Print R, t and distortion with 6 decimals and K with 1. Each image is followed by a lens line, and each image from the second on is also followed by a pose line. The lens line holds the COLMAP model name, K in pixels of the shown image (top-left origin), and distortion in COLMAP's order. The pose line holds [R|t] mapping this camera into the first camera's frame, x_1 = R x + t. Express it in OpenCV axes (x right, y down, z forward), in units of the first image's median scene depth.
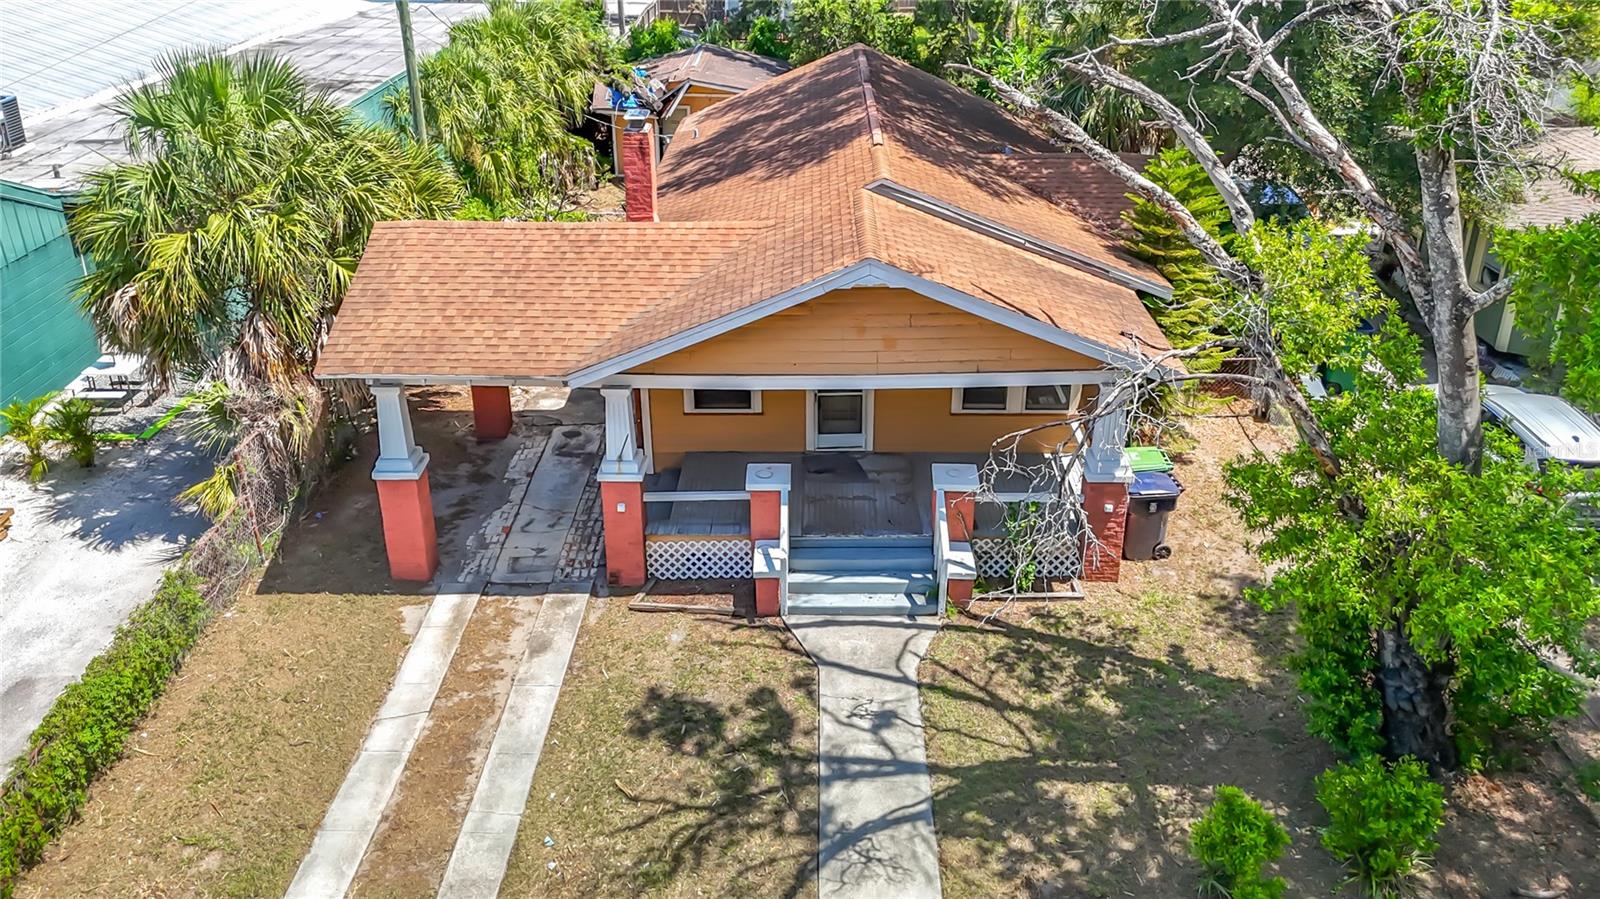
lens RADIAL K [[1223.4, 0, 794.2], [0, 1223.4, 441.7], [0, 0, 1]] dist [0.078939, -0.168697]
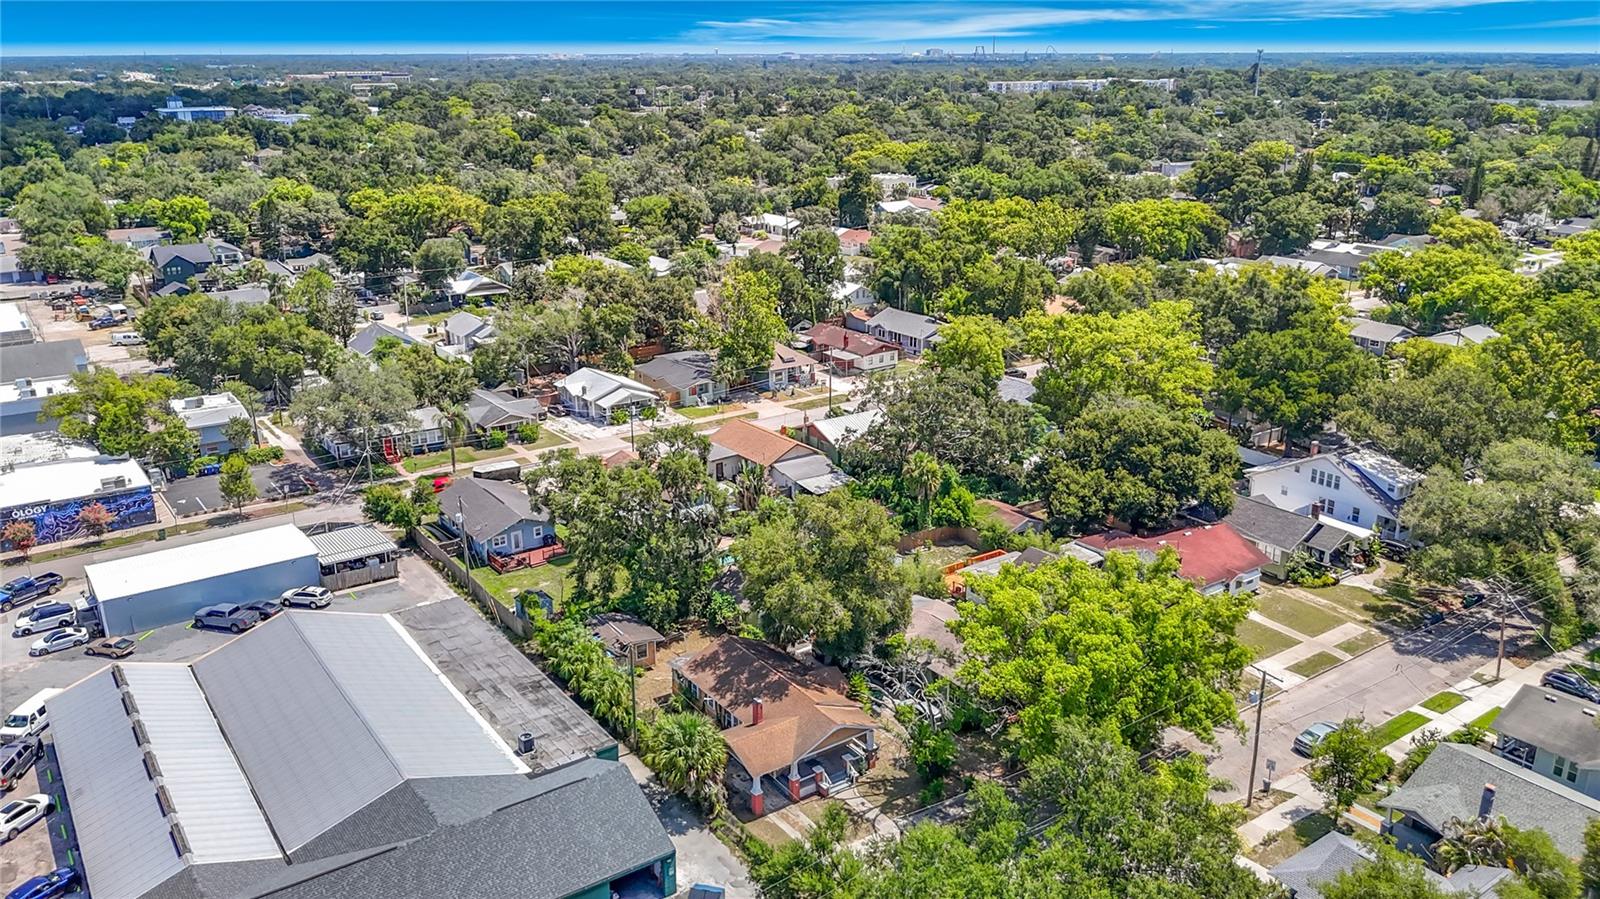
lens RADIAL K [[1212.8, 0, 800.0], [0, 1212.8, 449.5], [0, 0, 1]] dist [0.060691, -0.121261]
pose [[0.809725, -0.178759, 0.558919, -2.784940], [0.253647, 0.965516, -0.058666, -1.016212], [-0.529158, 0.189272, 0.827144, -3.534400]]
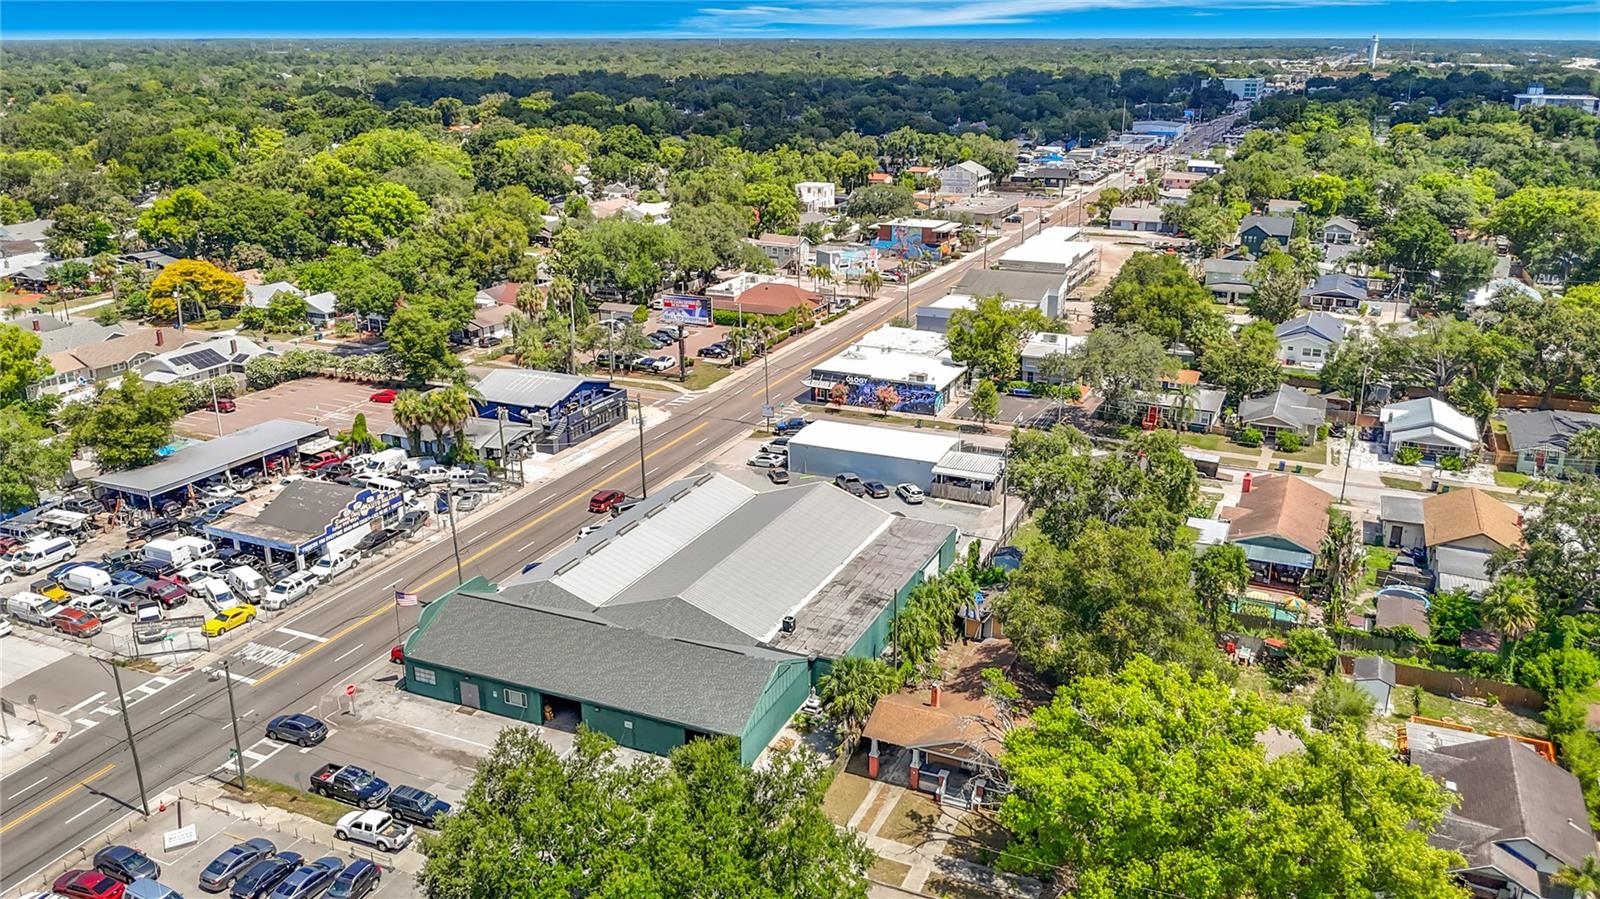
lens RADIAL K [[1212.8, 0, 800.0], [0, 1212.8, 449.5], [0, 0, 1]] dist [0.060691, -0.121261]
pose [[0.915748, 0.131878, -0.379492, 1.186509], [-0.177697, 0.980125, -0.088193, -0.744281], [0.360319, 0.148197, 0.920982, -4.084537]]
